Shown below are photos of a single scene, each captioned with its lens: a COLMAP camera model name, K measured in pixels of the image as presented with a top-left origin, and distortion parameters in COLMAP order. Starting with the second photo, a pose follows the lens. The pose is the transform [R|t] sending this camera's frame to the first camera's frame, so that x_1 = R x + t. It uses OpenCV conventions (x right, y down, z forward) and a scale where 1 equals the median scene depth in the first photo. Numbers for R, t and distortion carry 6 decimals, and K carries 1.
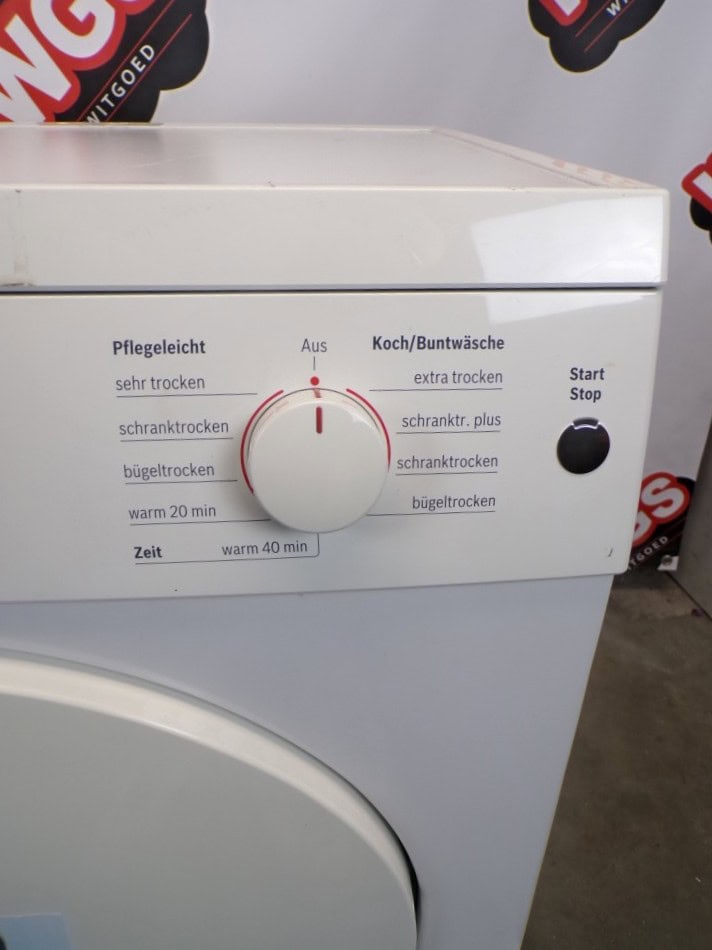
lens RADIAL K [[691.6, 0, 356.0], [0, 691.6, 475.0], [0, 0, 1]] dist [-0.061498, 0.045370]
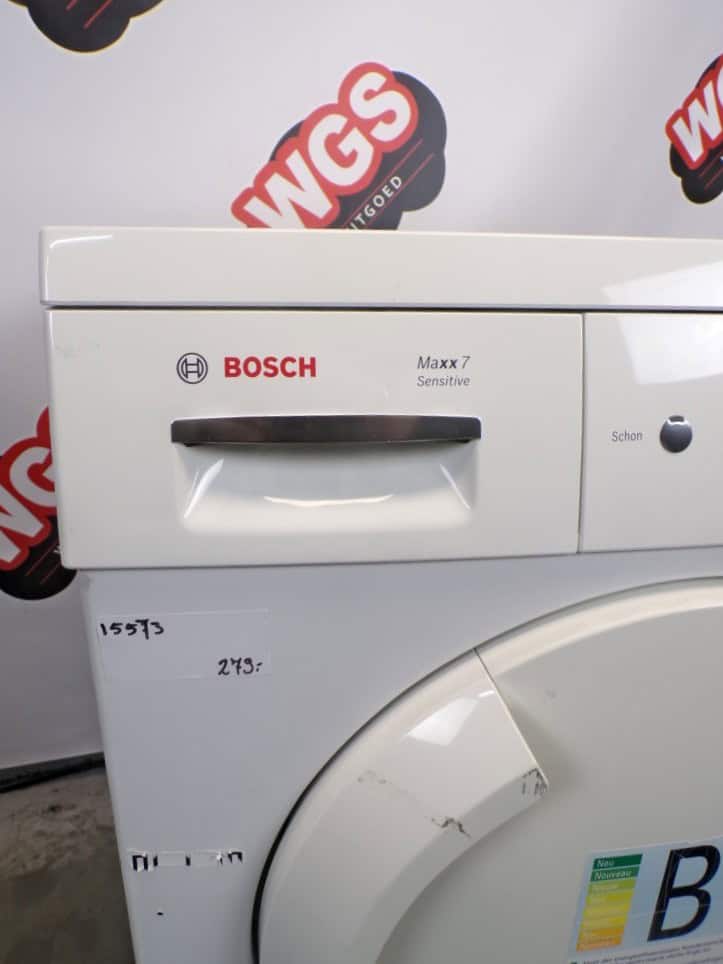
lens RADIAL K [[682.9, 0, 361.5], [0, 682.9, 482.0], [0, 0, 1]] dist [-0.026553, 0.002592]
pose [[0.993751, -0.032856, 0.106670, -1.256187], [0.049191, 0.986796, -0.154320, 0.187556], [-0.100191, 0.158603, 0.982246, -0.194482]]
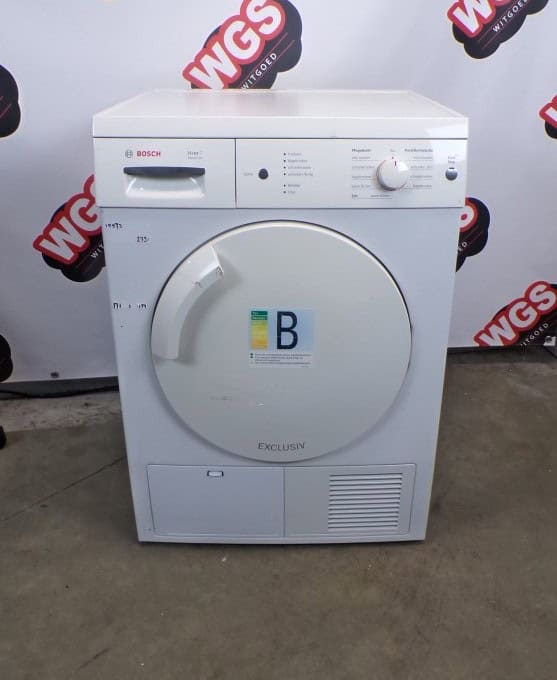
lens RADIAL K [[688.9, 0, 278.5], [0, 688.9, 340.0], [0, 0, 1]] dist [-0.047042, 0.015688]
pose [[0.998953, 0.006870, -0.045222, -0.457894], [-0.010512, 0.996674, -0.080812, 1.103103], [0.044516, 0.081203, 0.995703, -2.662866]]
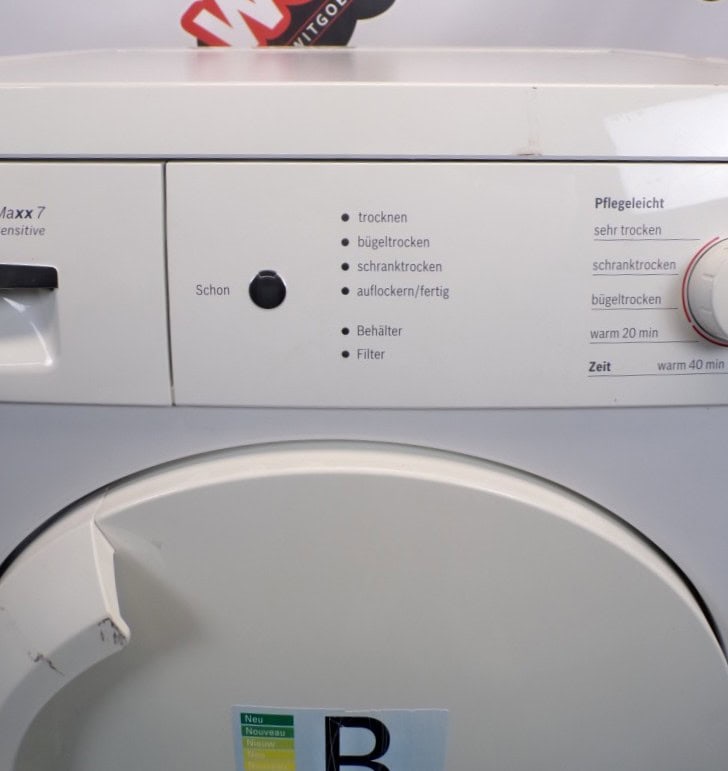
lens RADIAL K [[682.8, 0, 362.5], [0, 682.8, 278.4], [0, 0, 1]] dist [-0.039026, 0.016165]
pose [[0.997988, 0.007261, -0.062990, -0.507030], [-0.016589, 0.988720, -0.148855, 0.111985], [0.061199, 0.149601, 0.986851, -0.203950]]
